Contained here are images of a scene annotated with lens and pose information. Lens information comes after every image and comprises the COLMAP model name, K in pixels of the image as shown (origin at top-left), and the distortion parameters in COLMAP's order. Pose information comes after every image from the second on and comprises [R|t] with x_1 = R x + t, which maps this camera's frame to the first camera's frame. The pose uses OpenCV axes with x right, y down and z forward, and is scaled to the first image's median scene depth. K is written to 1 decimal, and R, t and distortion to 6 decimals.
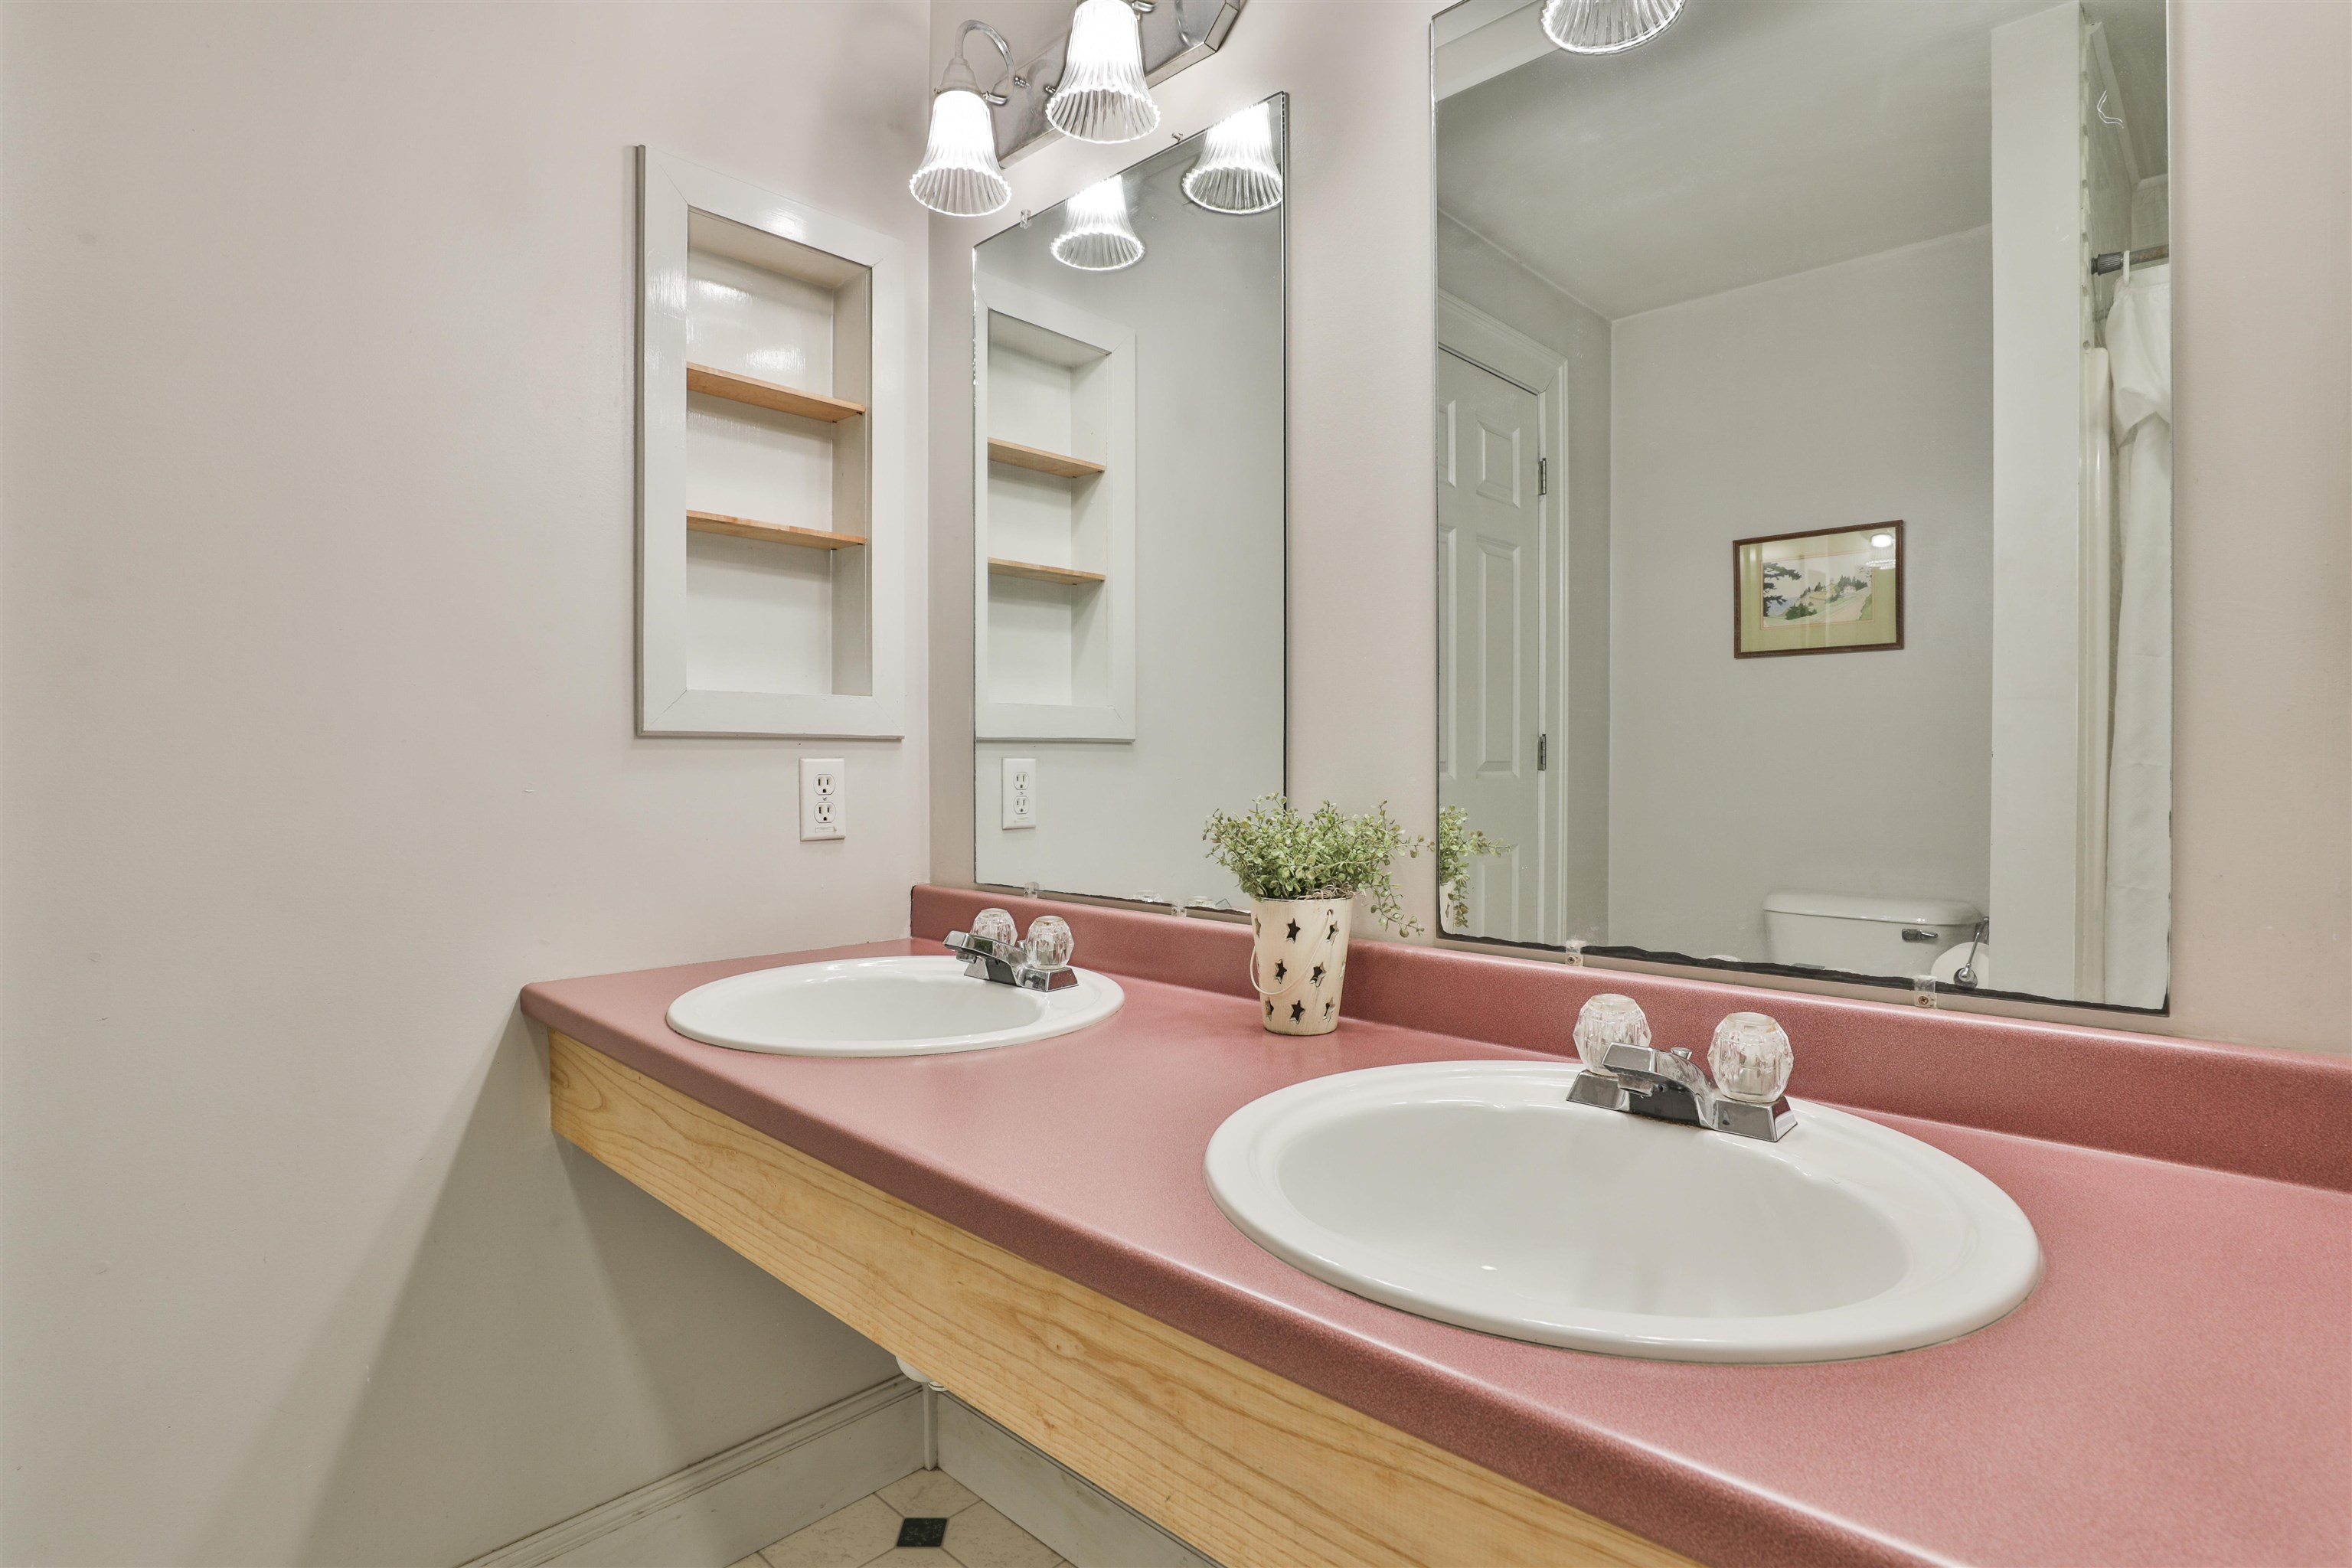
lens RADIAL K [[1184.0, 0, 1154.4], [0, 1184.0, 783.7], [0, 0, 1]] dist [-0.038904, 0.003220]
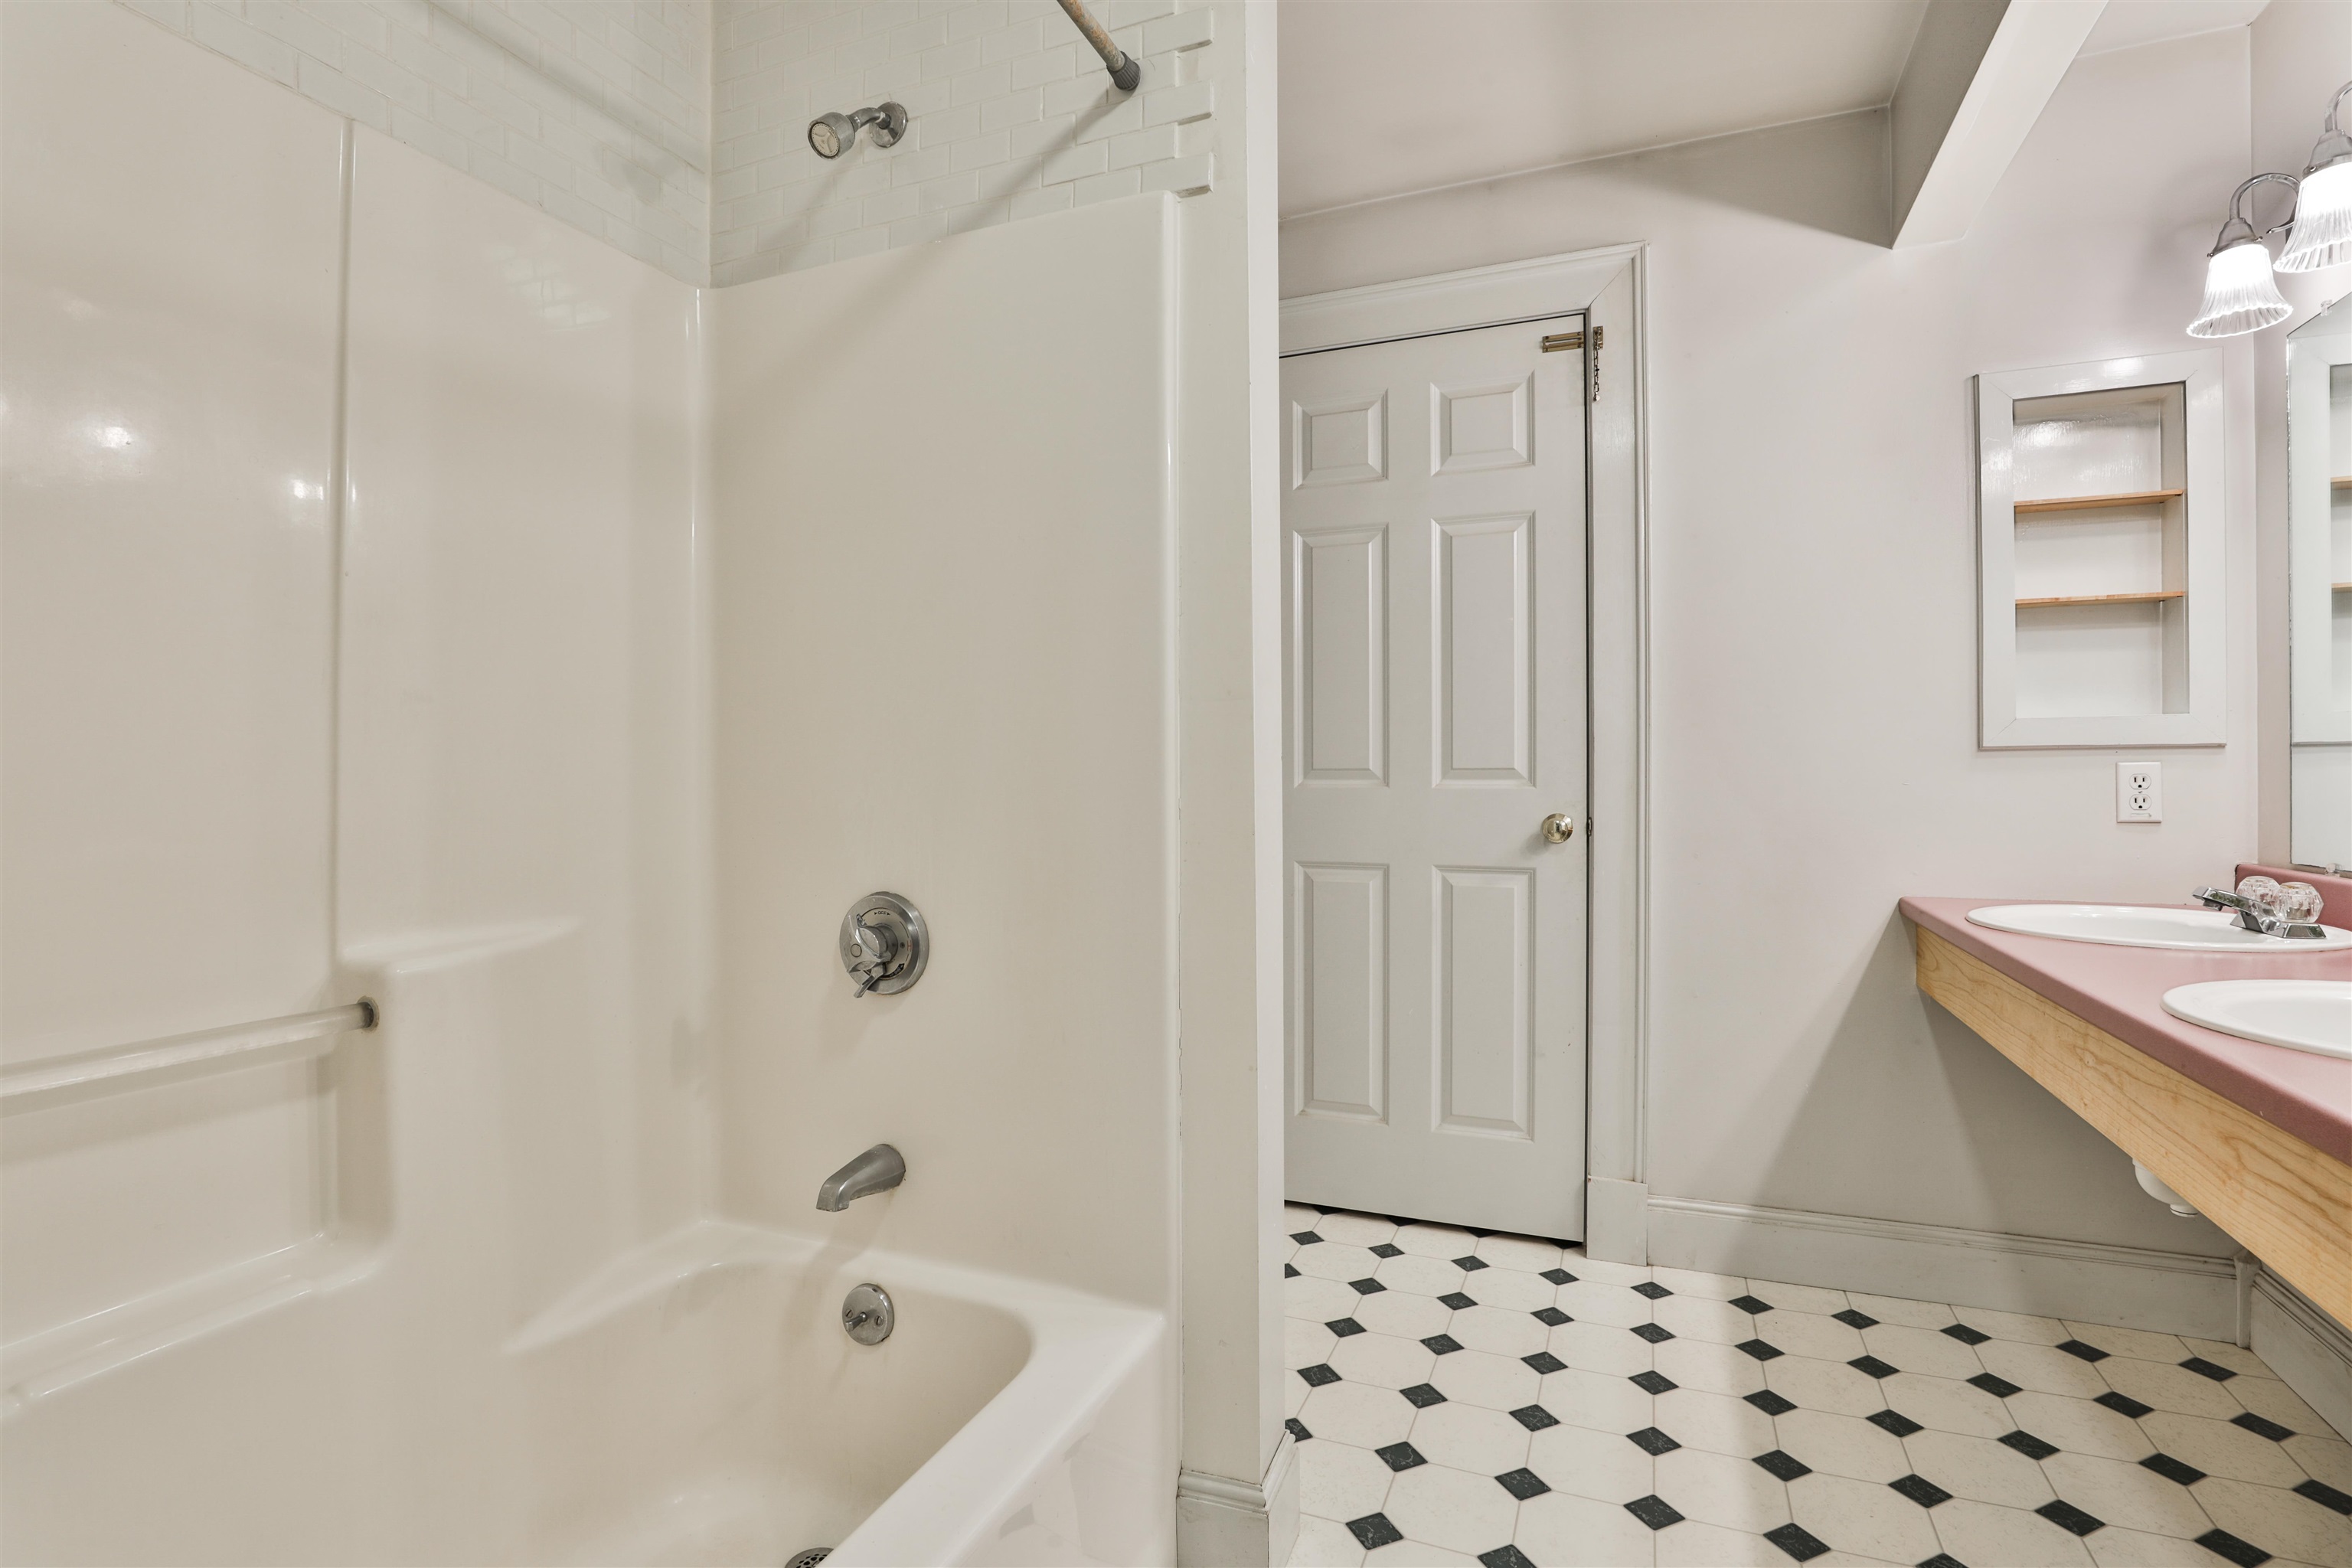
lens RADIAL K [[1184.0, 0, 1150.8], [0, 1184.0, 777.9], [0, 0, 1]] dist [-0.038904, 0.003220]
pose [[0.374023, -0.005267, -0.927405, 0.584420], [-0.012429, 0.999866, -0.010692, 0.027832], [0.927336, 0.015526, 0.373907, -0.607200]]
